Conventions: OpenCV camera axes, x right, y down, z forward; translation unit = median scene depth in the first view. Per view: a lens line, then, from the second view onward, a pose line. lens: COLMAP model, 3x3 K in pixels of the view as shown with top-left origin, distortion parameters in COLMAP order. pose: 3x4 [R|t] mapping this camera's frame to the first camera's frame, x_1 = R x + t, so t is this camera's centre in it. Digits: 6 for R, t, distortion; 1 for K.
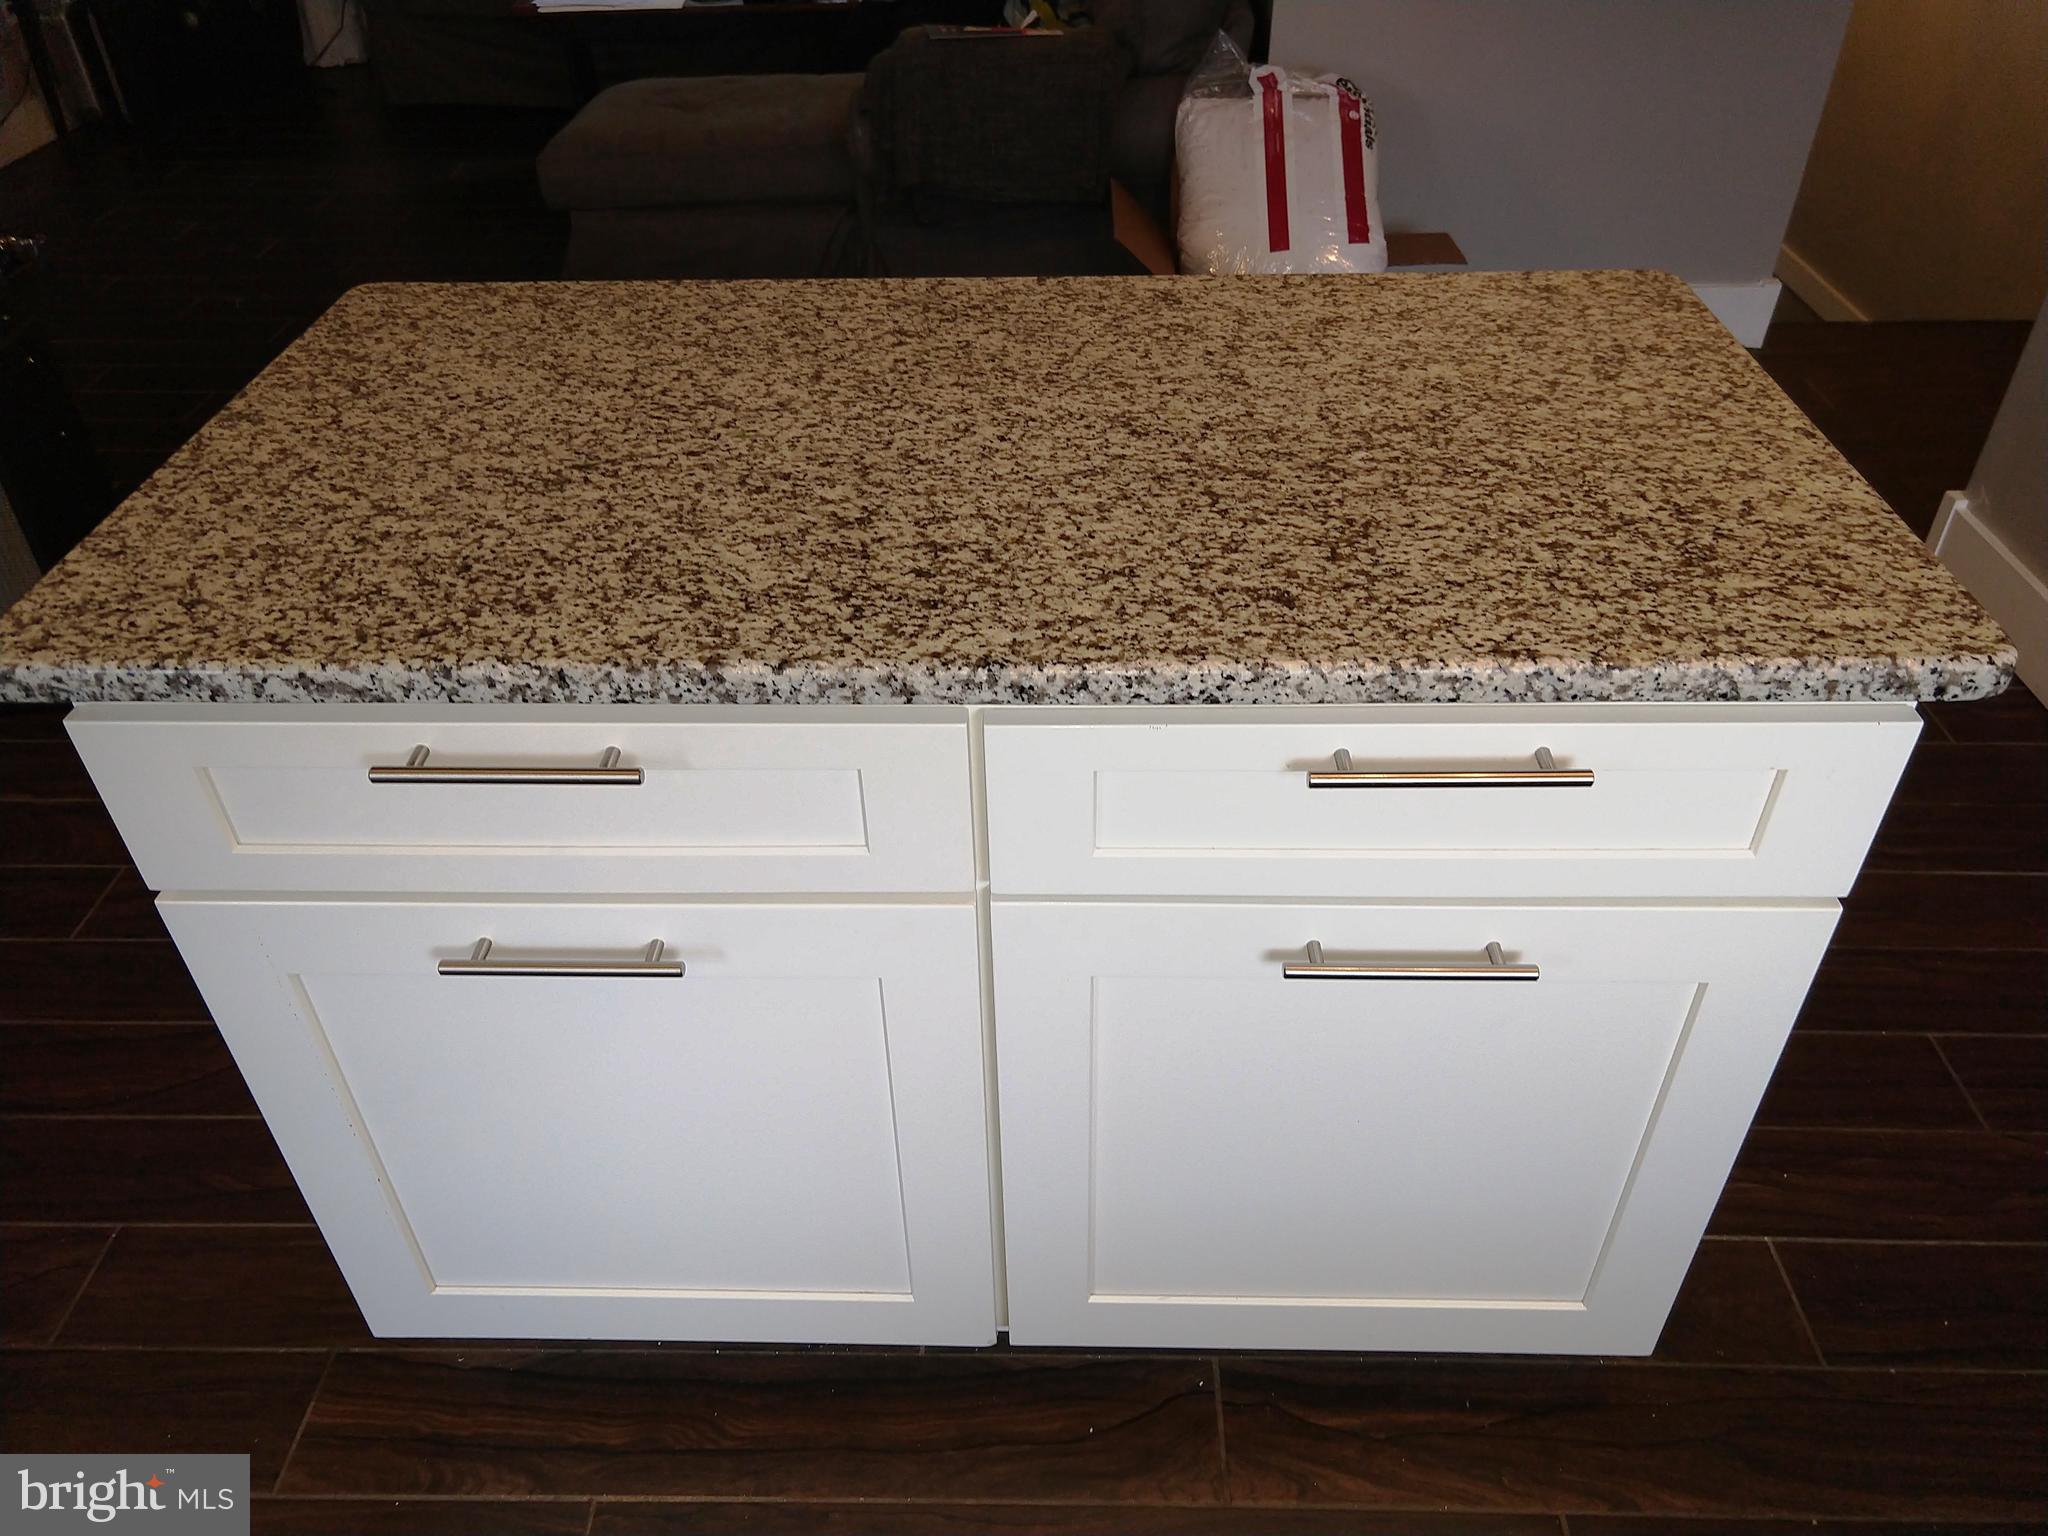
lens RADIAL K [[1496.0, 0, 1000.9], [0, 1496.0, 771.9], [0, 0, 1]] dist [0.104362, -0.091290]
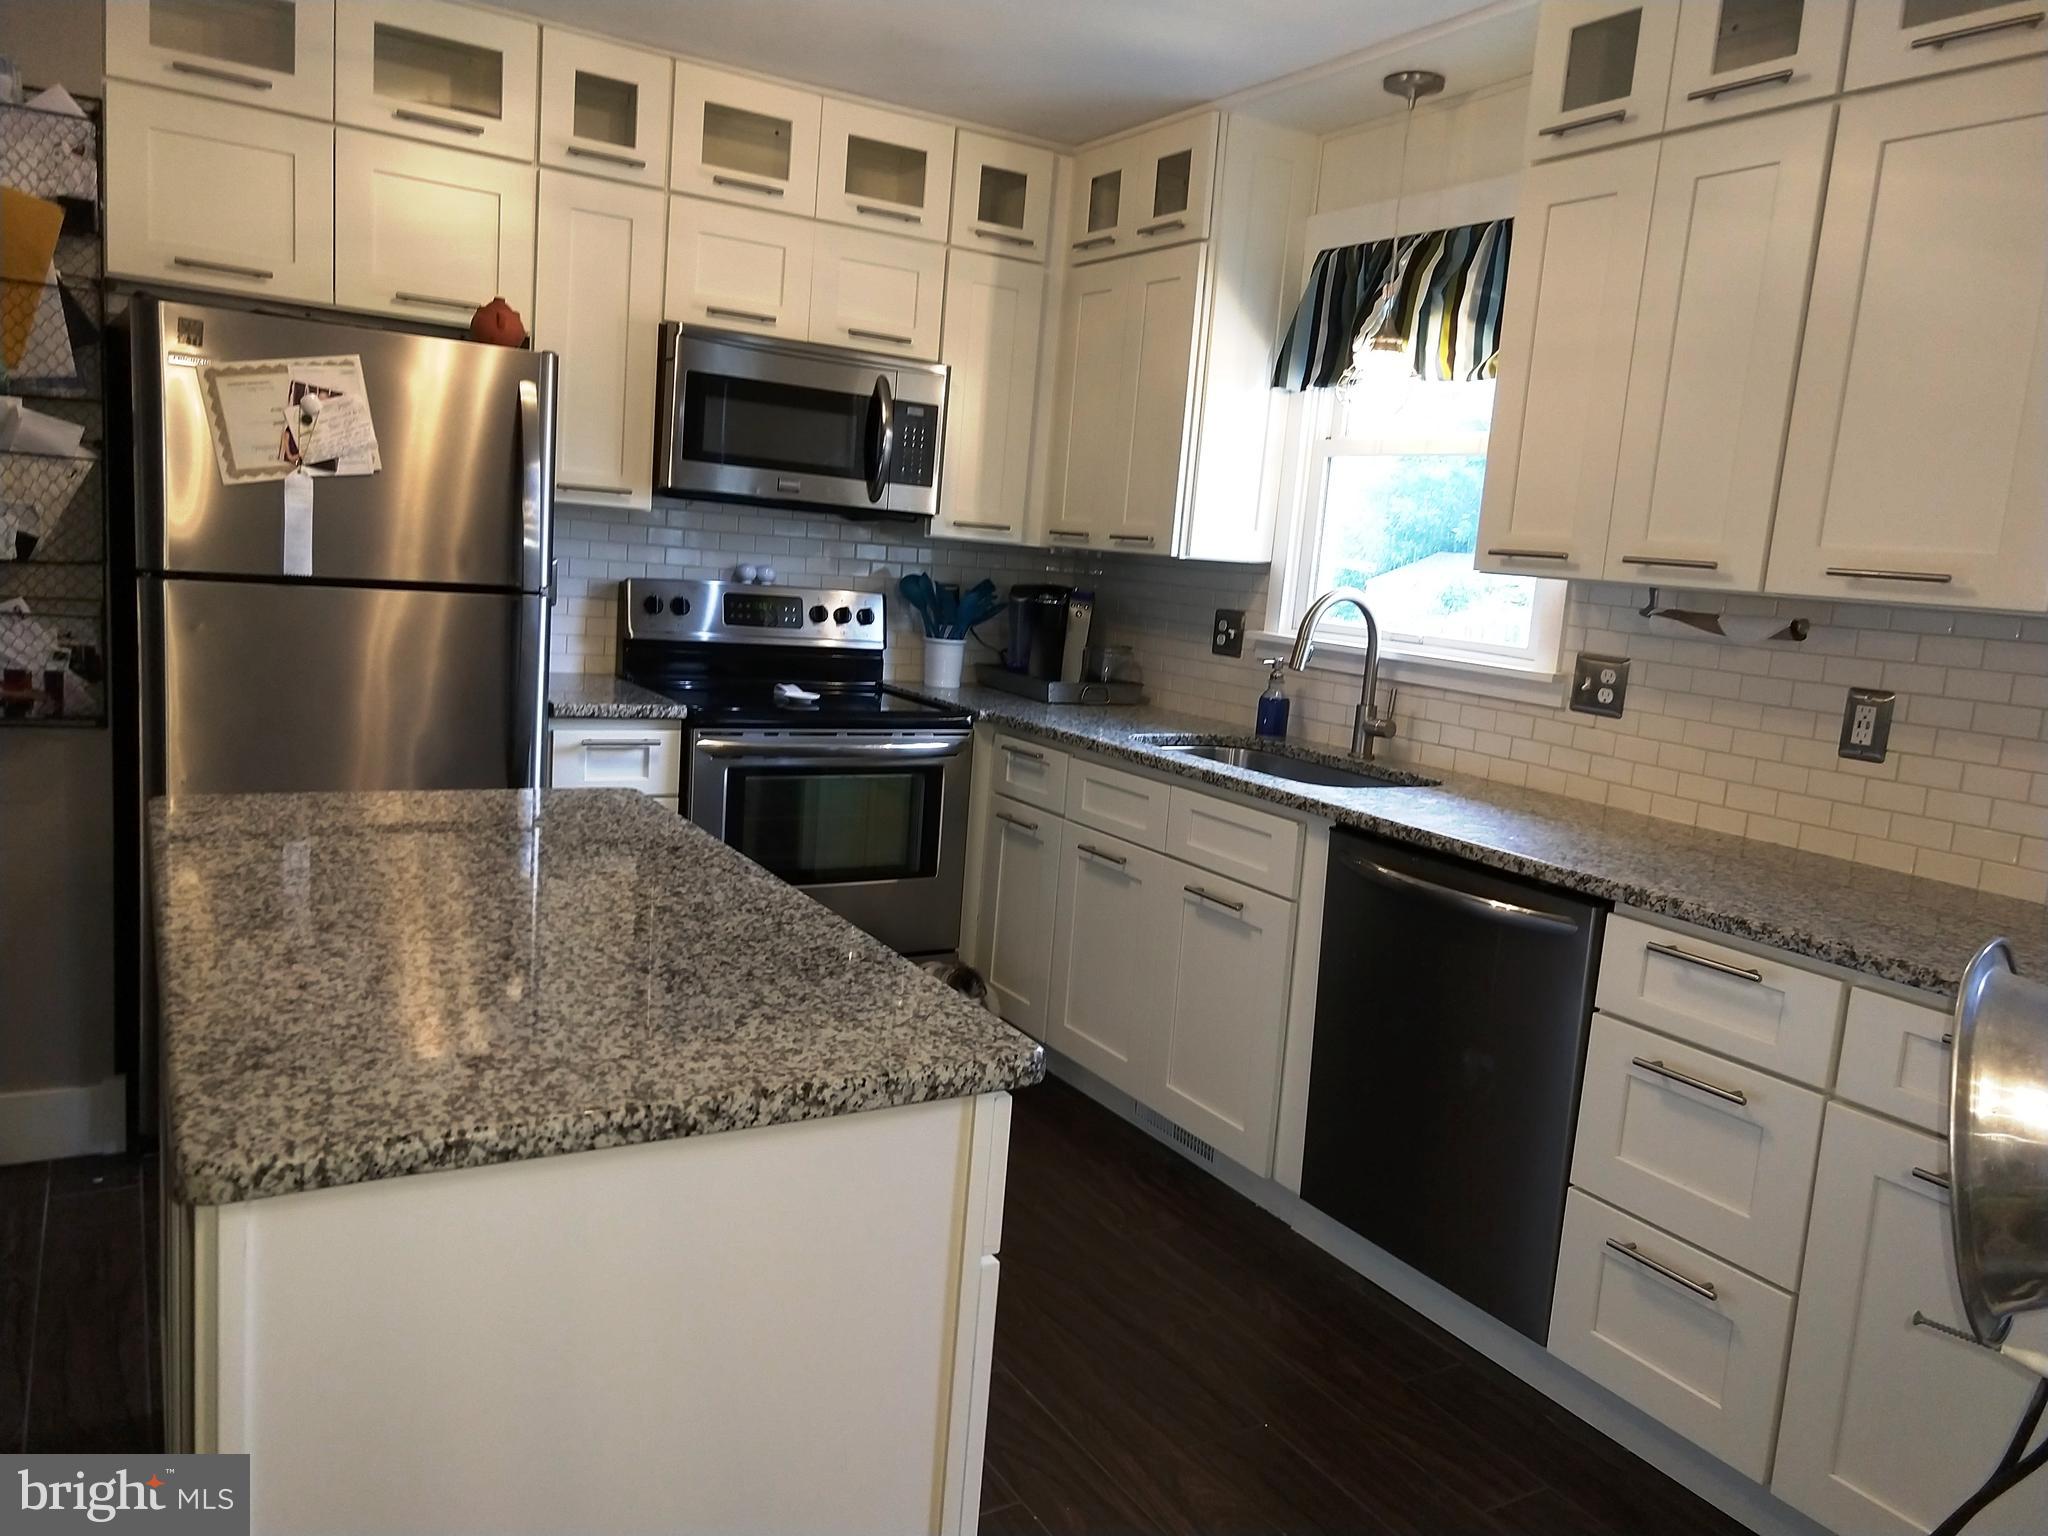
lens RADIAL K [[1469.4, 0, 1028.9], [0, 1469.4, 779.1], [0, 0, 1]] dist [0.065733, -0.087248]
pose [[-0.549008, -0.150924, 0.822078, -1.634407], [0.459393, 0.767186, 0.447642, -0.824714], [-0.698247, 0.623416, -0.351858, 1.248416]]
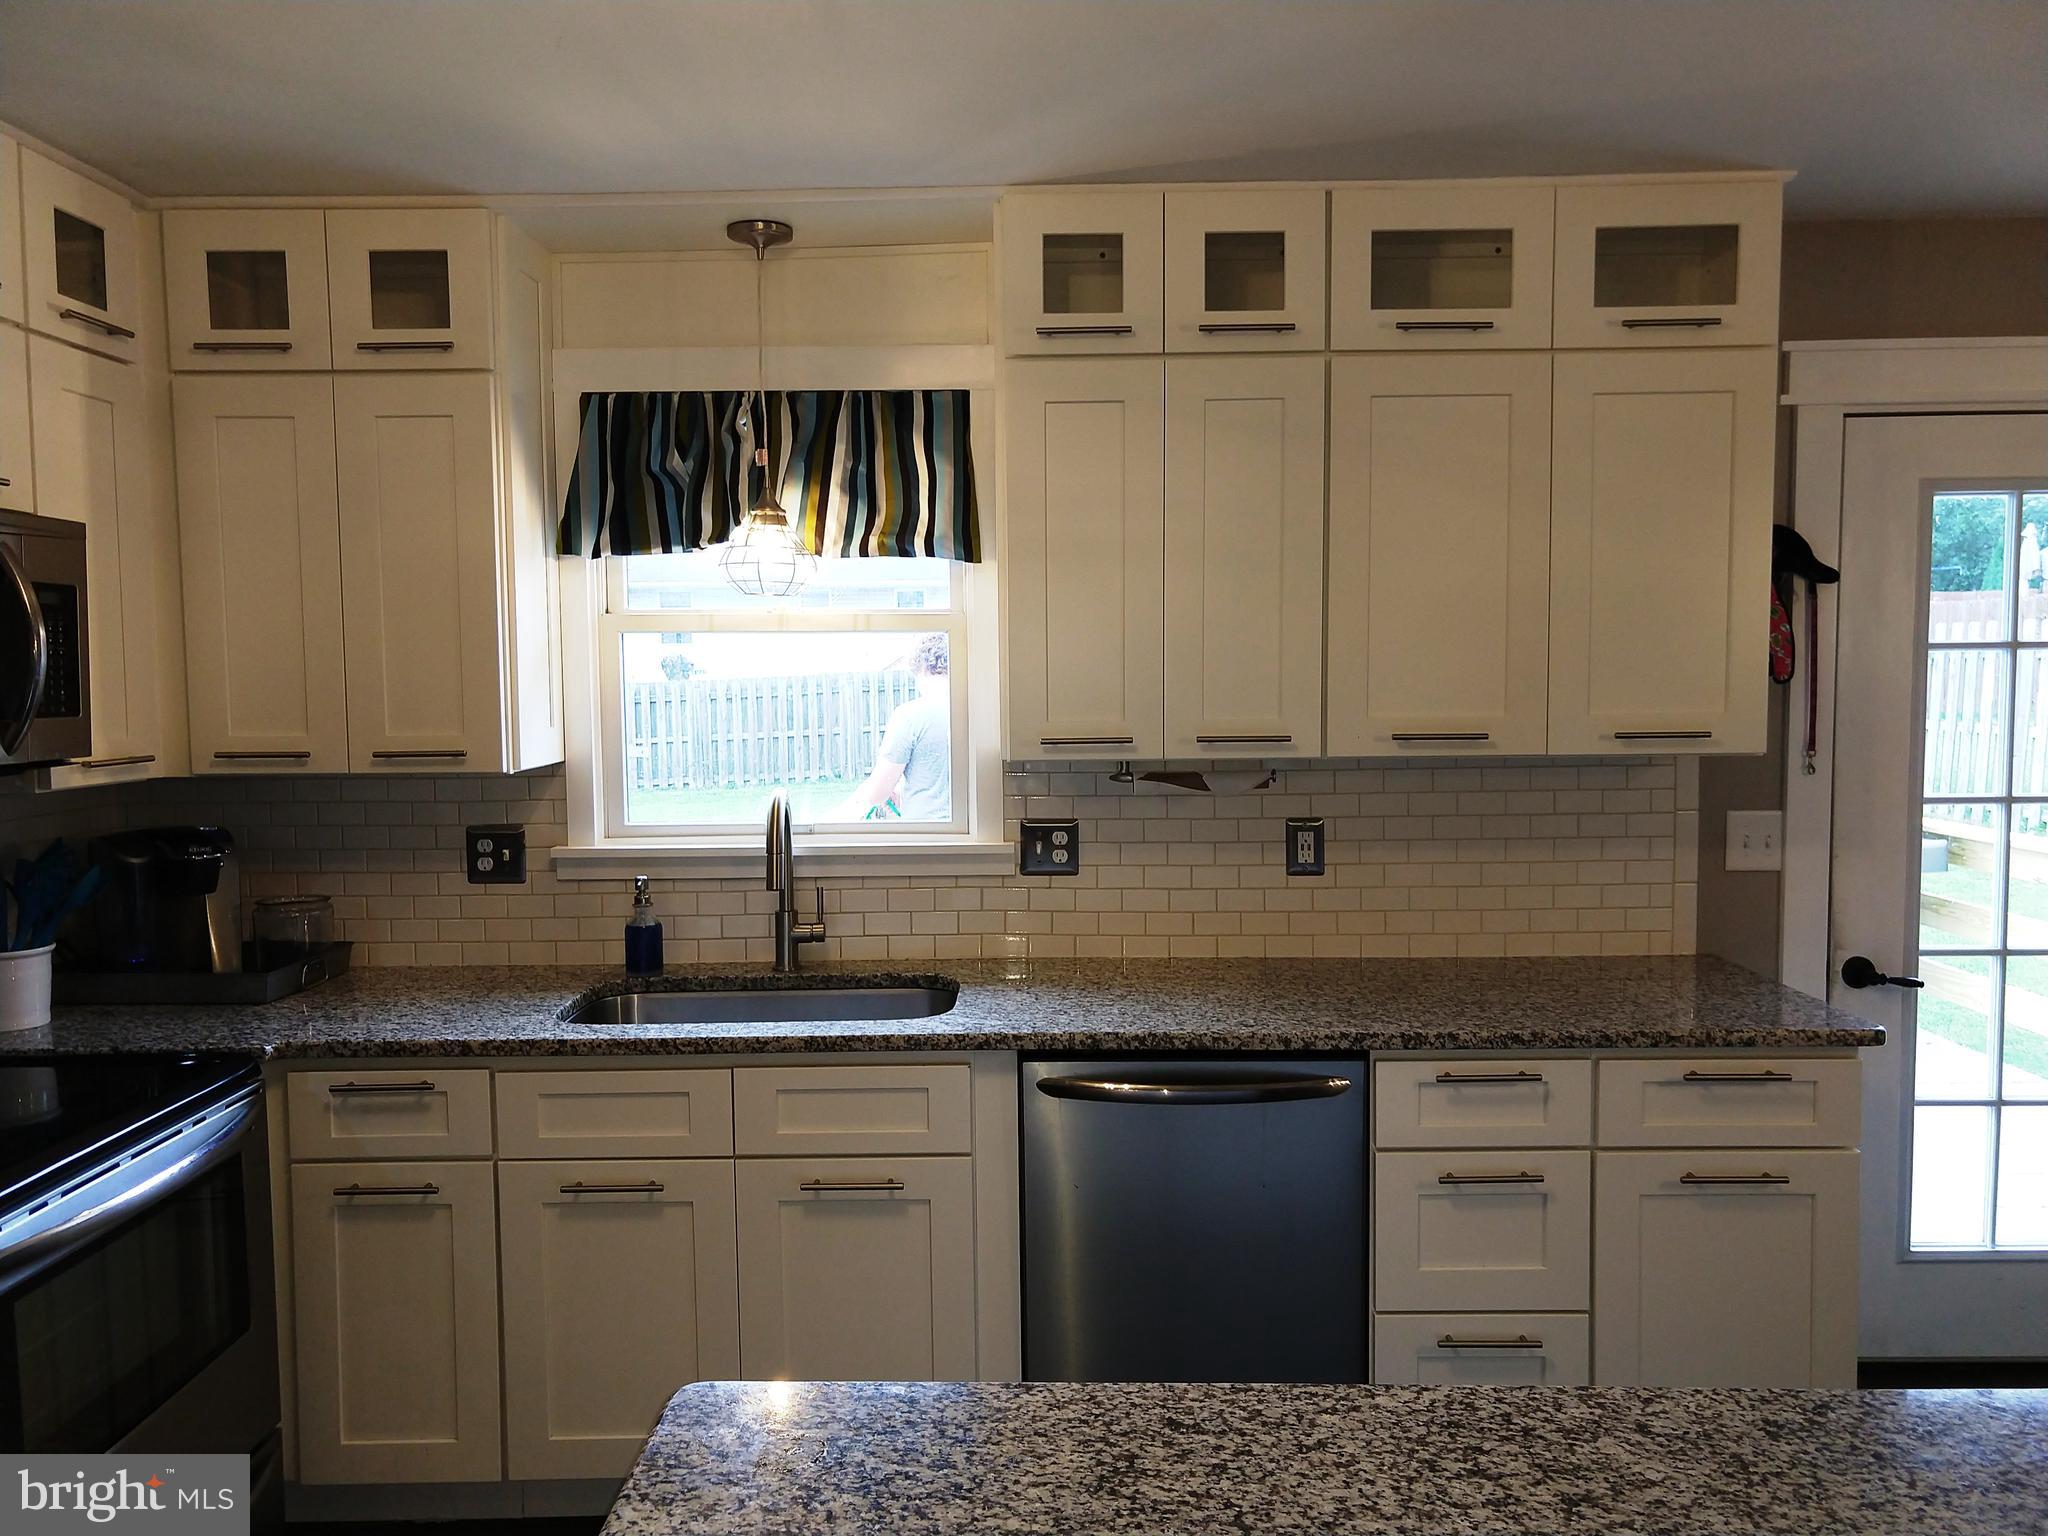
lens RADIAL K [[1488.3, 0, 1024.0], [0, 1488.3, 768.0], [0, 0, 1]] dist [0.012523, -0.004570]
pose [[-0.999119, 0.036073, -0.021437, 0.307414], [0.012605, 0.745284, 0.666628, -1.308607], [0.040024, 0.665771, -0.745082, 1.489498]]
